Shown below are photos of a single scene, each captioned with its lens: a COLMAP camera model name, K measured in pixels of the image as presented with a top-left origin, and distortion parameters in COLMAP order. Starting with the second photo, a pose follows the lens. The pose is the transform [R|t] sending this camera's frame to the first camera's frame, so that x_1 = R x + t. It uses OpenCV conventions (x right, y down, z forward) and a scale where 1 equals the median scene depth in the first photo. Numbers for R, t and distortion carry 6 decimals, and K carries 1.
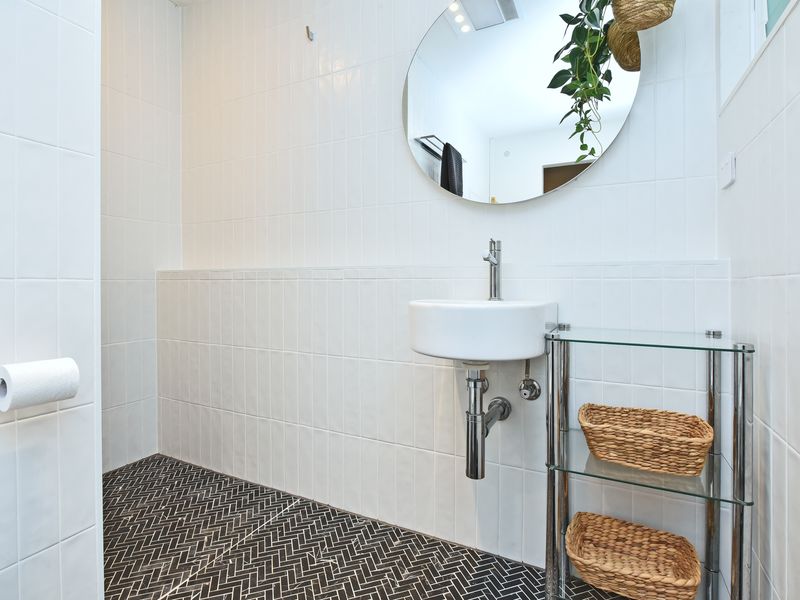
lens RADIAL K [[407.4, 0, 398.9], [0, 407.4, 285.7], [0, 0, 1]] dist [-0.003662, -0.000803]
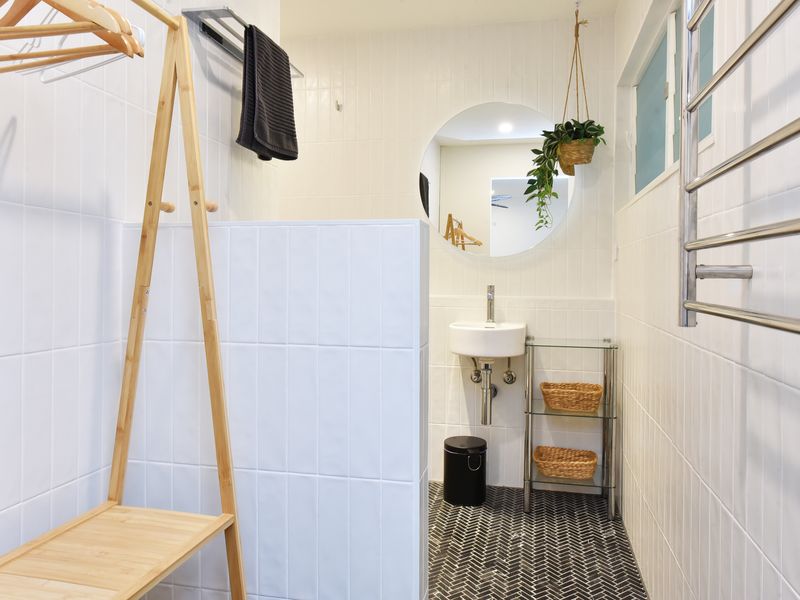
lens RADIAL K [[652.7, 0, 400.0], [0, 652.7, 300.0], [0, 0, 1]] dist [0.013416, 0.001787]
pose [[0.964794, -0.002974, 0.262990, -0.906148], [-0.006031, 0.999423, 0.033428, -0.156914], [-0.262938, -0.033837, 0.964219, -1.594984]]
